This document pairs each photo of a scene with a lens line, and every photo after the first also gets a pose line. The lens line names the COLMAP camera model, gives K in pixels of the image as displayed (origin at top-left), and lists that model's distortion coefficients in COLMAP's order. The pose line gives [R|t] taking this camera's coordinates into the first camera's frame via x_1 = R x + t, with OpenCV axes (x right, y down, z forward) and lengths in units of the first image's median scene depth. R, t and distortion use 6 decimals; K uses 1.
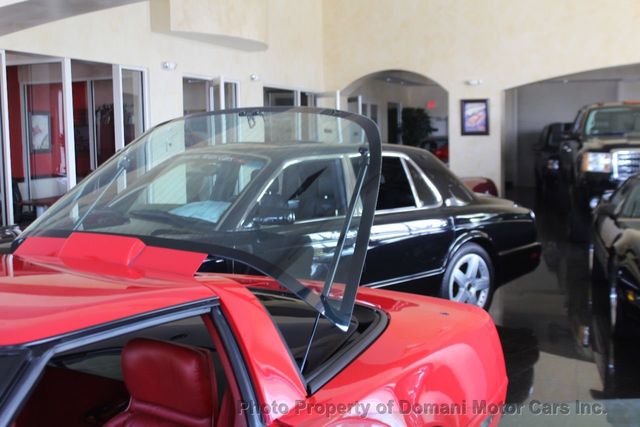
lens RADIAL K [[795.6, 0, 319.9], [0, 795.6, 194.8], [0, 0, 1]] dist [-0.066845, 0.064321]
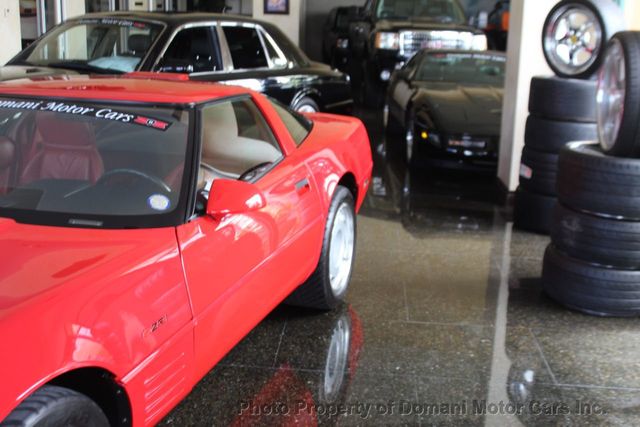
lens RADIAL K [[795.6, 0, 319.9], [0, 795.6, 194.8], [0, 0, 1]] dist [-0.066845, 0.064321]
pose [[0.958787, -0.018186, 0.283544, -0.095213], [-0.024310, 0.989039, 0.145637, 0.017426], [-0.283085, -0.146528, 0.947836, -0.153378]]
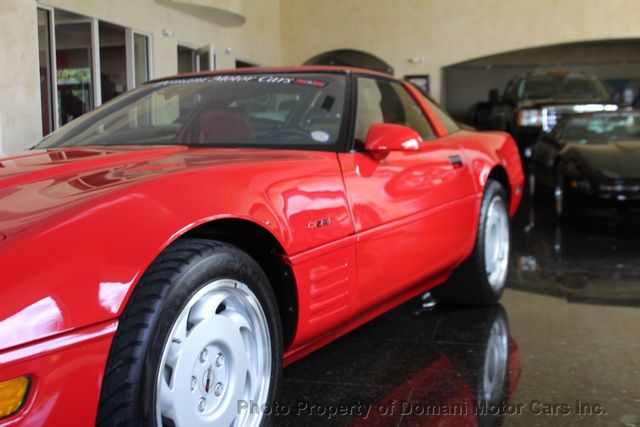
lens RADIAL K [[795.6, 0, 319.9], [0, 795.6, 194.8], [0, 0, 1]] dist [-0.066845, 0.064321]
pose [[0.993732, -0.008354, 0.111474, -0.102119], [0.008722, 0.999958, -0.002807, 0.076134], [-0.111446, 0.003761, 0.993763, -0.161849]]
